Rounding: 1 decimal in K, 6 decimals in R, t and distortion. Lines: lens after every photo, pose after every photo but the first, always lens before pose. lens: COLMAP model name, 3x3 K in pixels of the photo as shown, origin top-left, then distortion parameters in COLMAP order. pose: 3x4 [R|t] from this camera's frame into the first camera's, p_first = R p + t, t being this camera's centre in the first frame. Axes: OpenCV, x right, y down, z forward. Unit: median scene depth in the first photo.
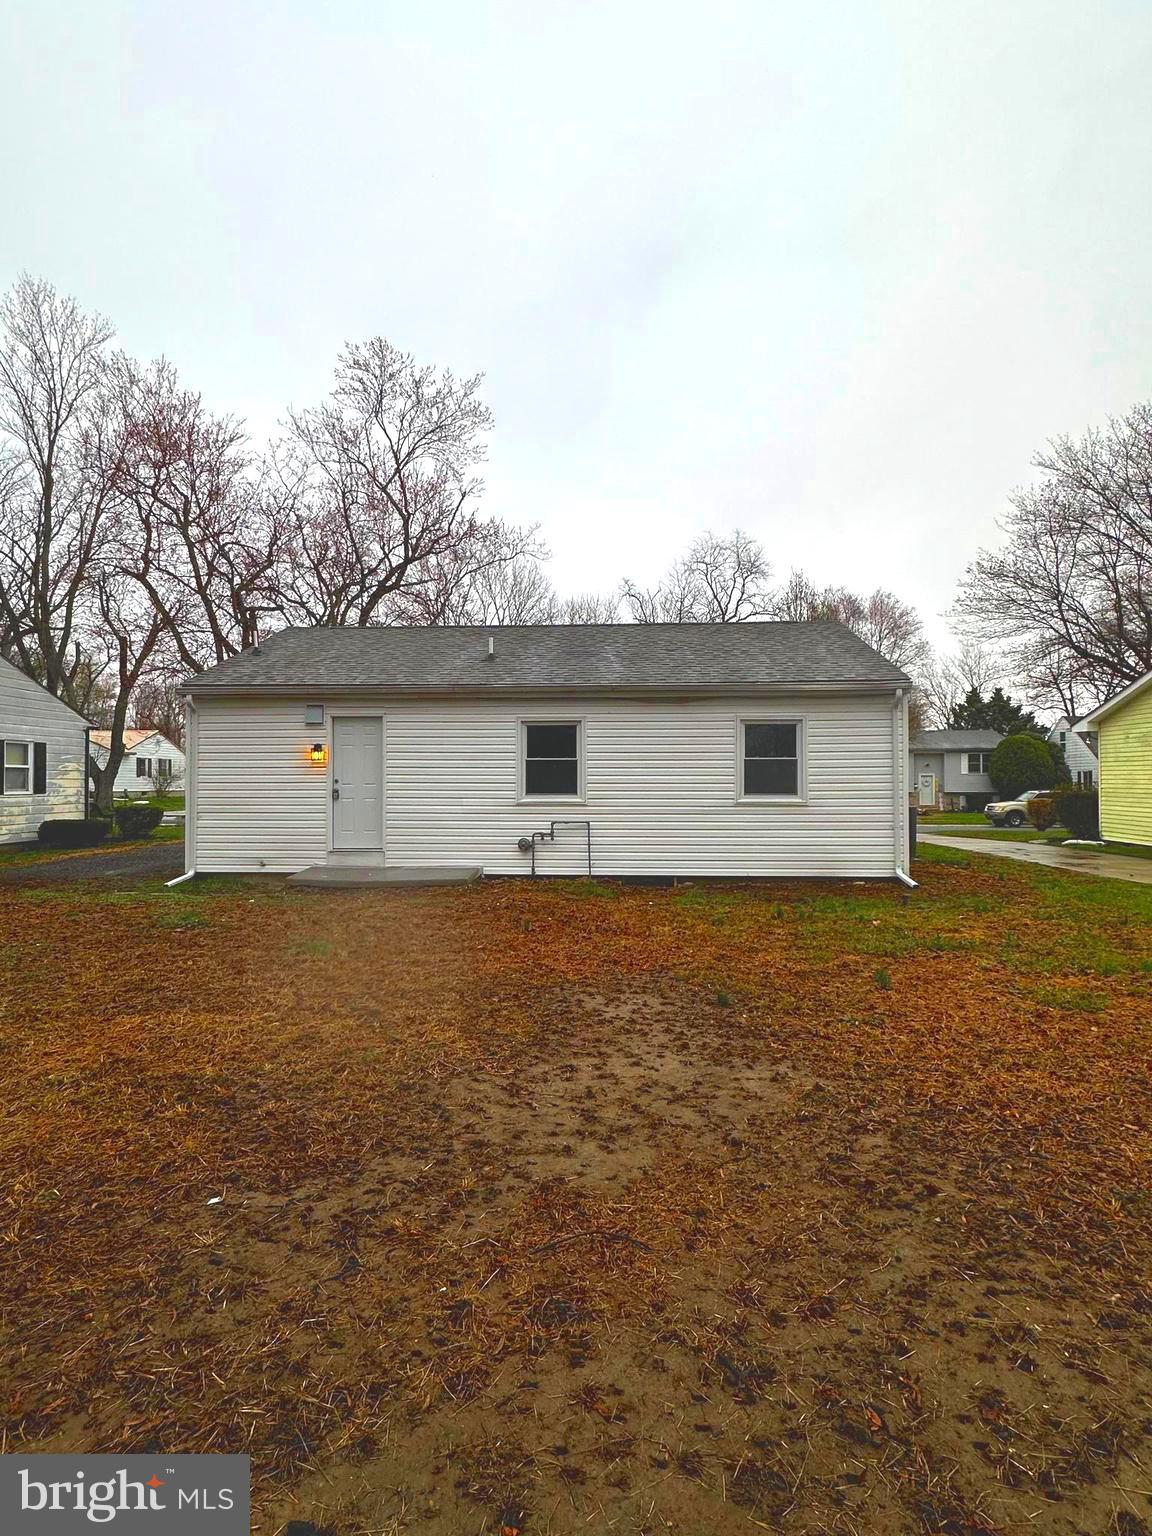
lens RADIAL K [[825.2, 0, 574.2], [0, 825.2, 776.7], [0, 0, 1]] dist [-0.007739, -0.000173]
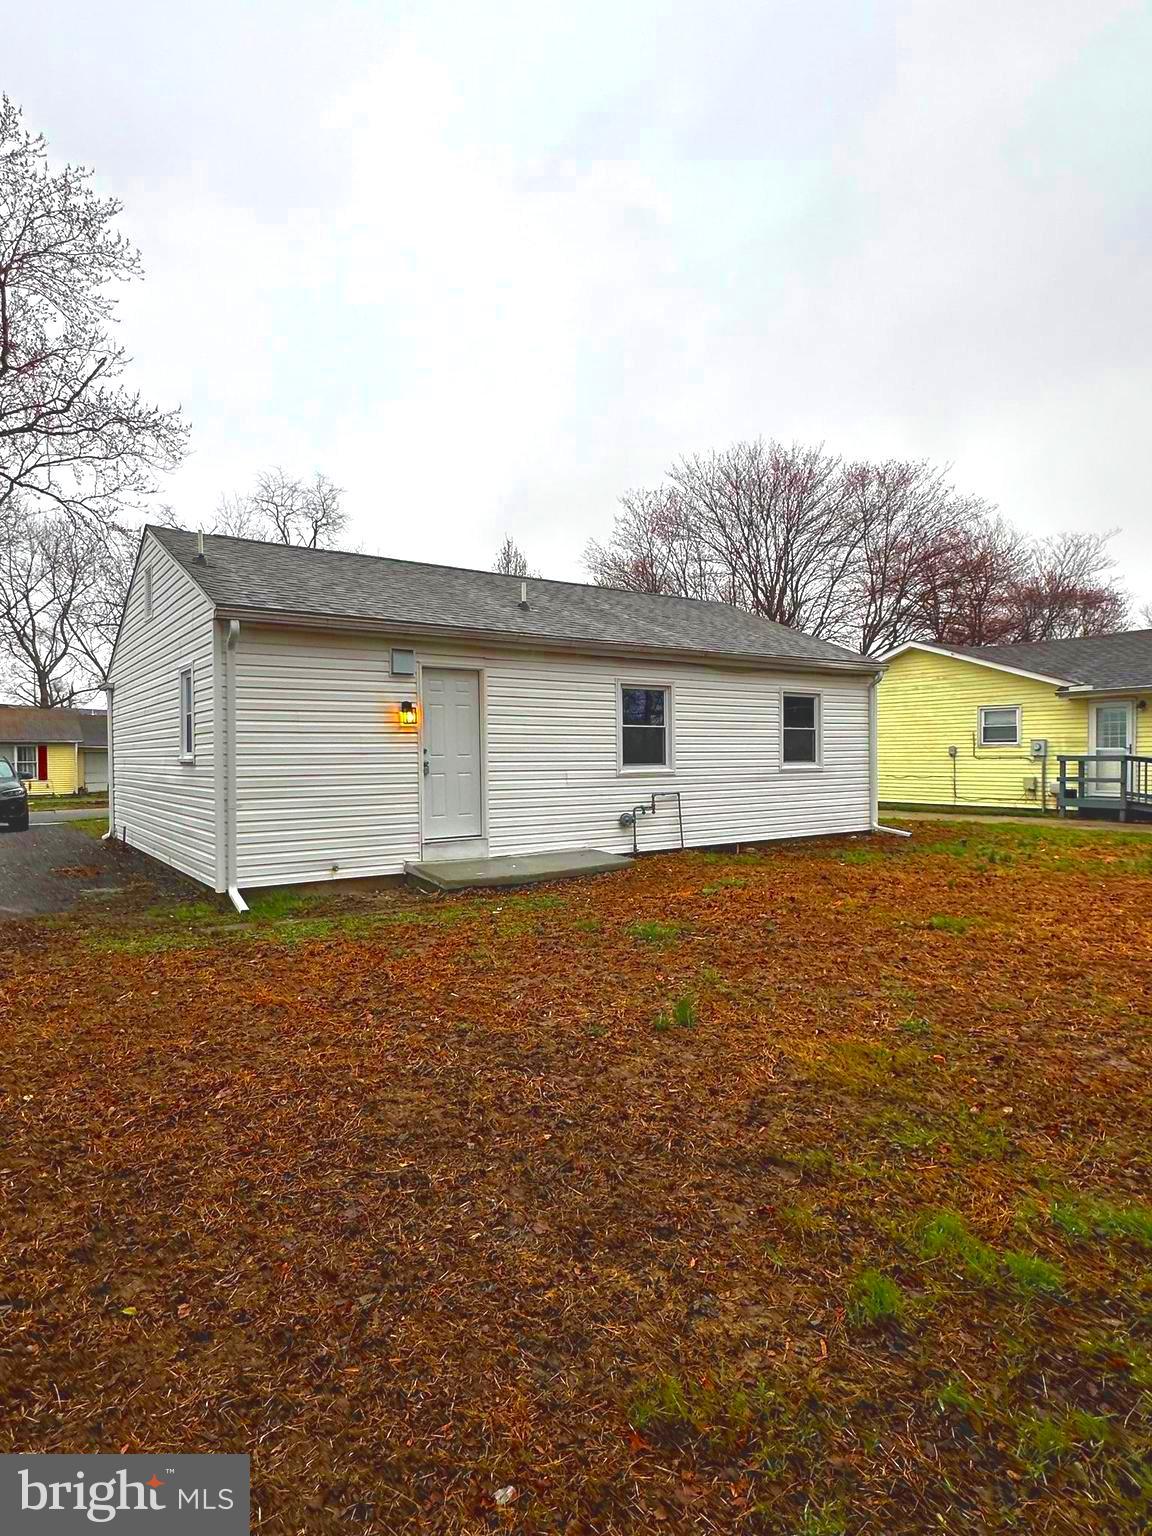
lens RADIAL K [[841.8, 0, 575.4], [0, 841.8, 762.3], [0, 0, 1]] dist [-0.005440, 0.000000]
pose [[0.779886, -0.012077, 0.625805, -0.678089], [-0.004453, 0.999681, 0.024841, -0.004211], [-0.625906, -0.022160, 0.779584, 0.309561]]
